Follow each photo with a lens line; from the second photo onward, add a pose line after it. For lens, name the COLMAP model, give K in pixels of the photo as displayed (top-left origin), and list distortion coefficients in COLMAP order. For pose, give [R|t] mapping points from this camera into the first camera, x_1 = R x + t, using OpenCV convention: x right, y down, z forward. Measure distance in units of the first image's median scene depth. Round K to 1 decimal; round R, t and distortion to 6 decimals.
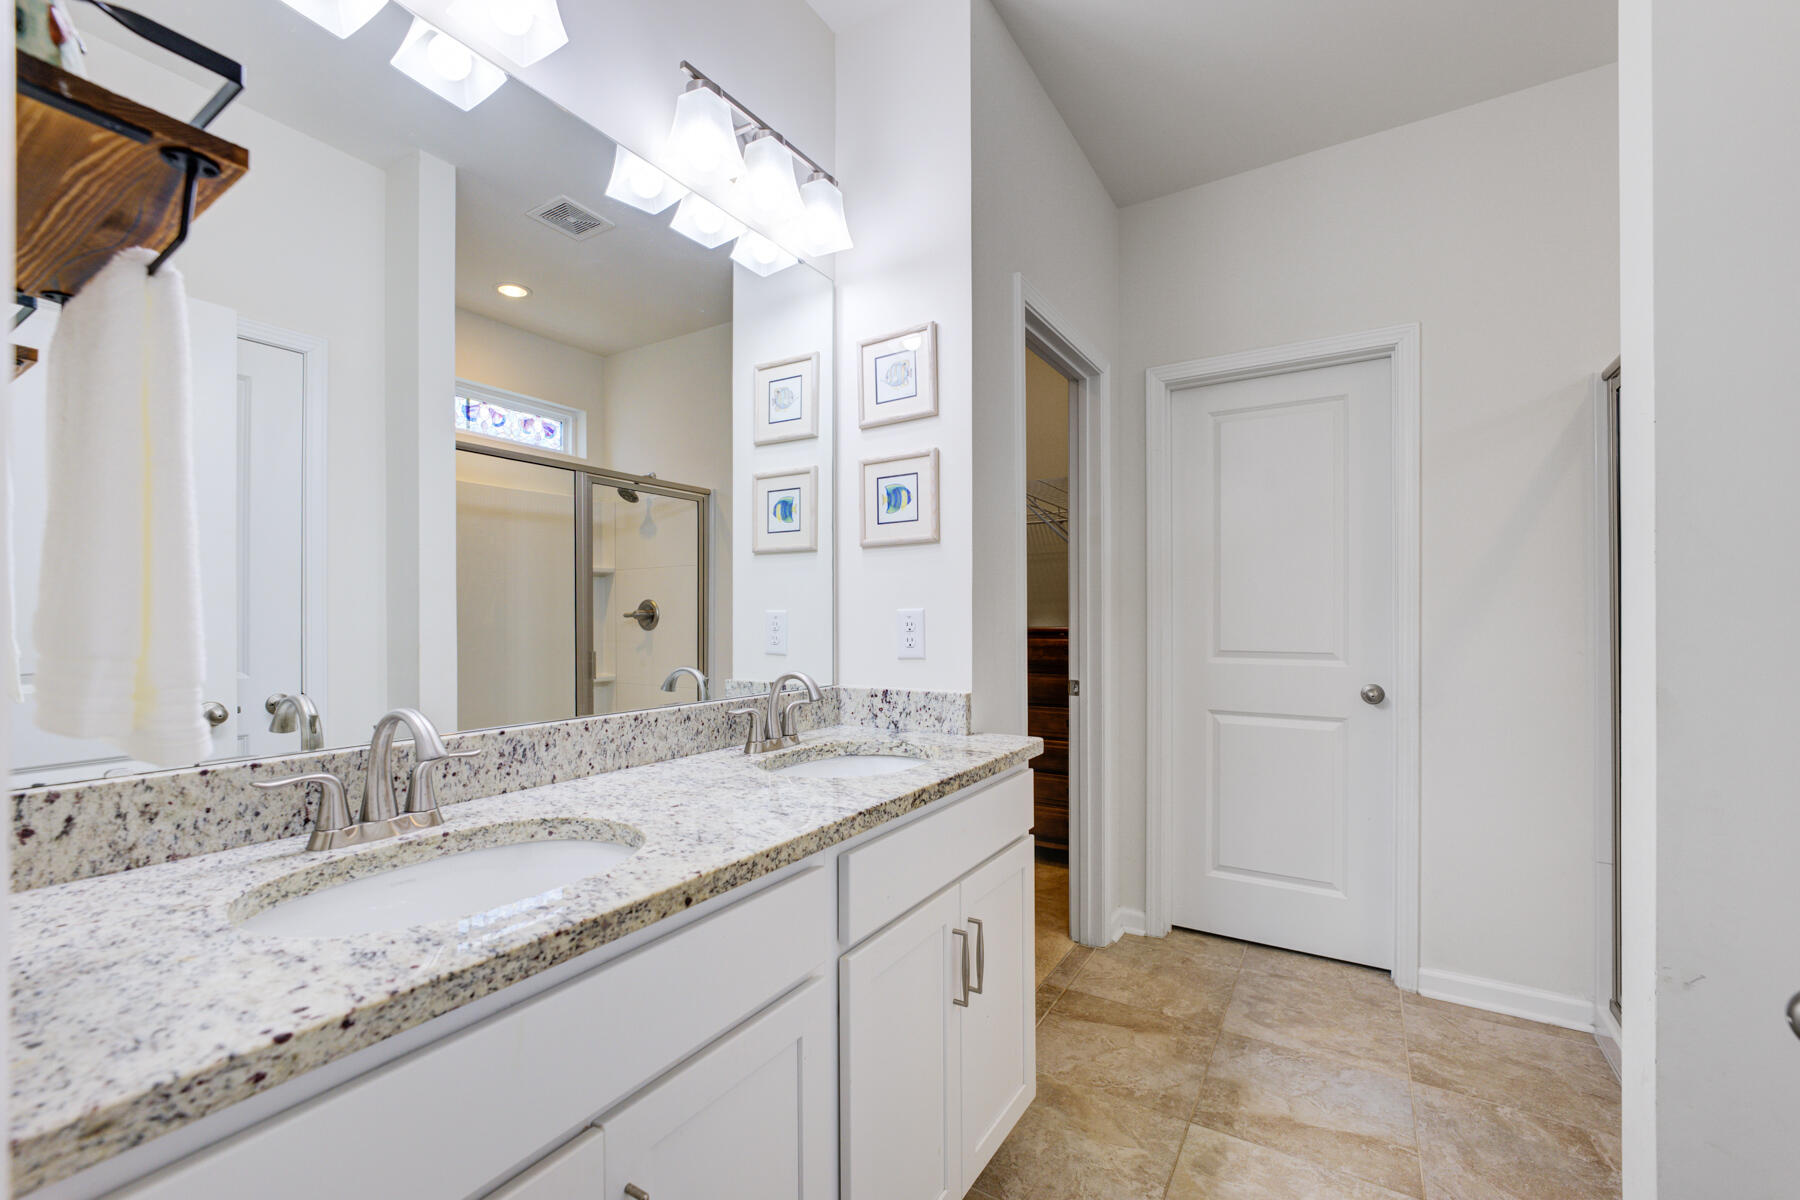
lens RADIAL K [[746.4, 0, 896.9], [0, 746.4, 610.8], [0, 0, 1]] dist [-0.010069, 0.003399]
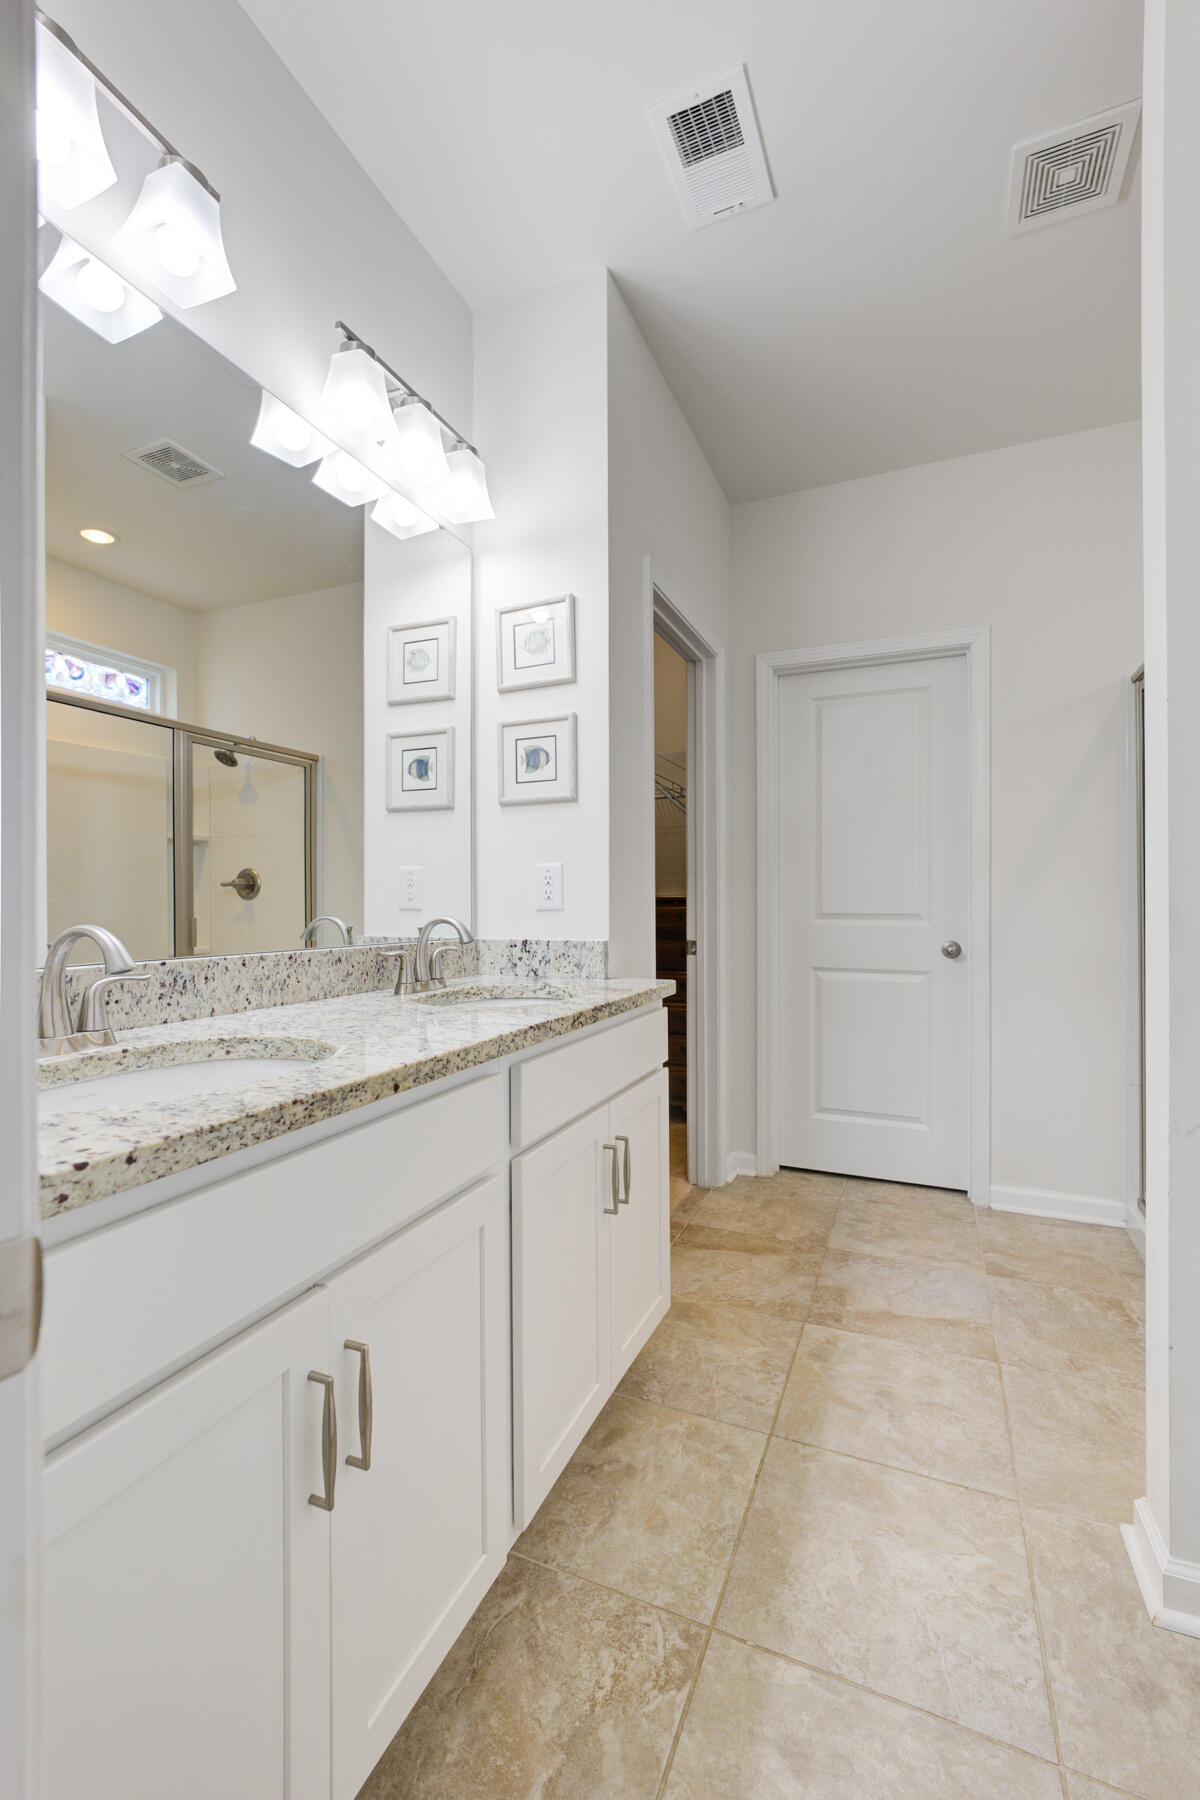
lens RADIAL K [[772.4, 0, 598.1], [0, 772.4, 895.5], [0, 0, 1]] dist [-0.003025, -0.000530]
pose [[0.987869, 0.012412, 0.154792, -0.086522], [-0.009886, 0.999805, -0.017079, 0.064305], [-0.154974, 0.015341, 0.987799, -0.090748]]
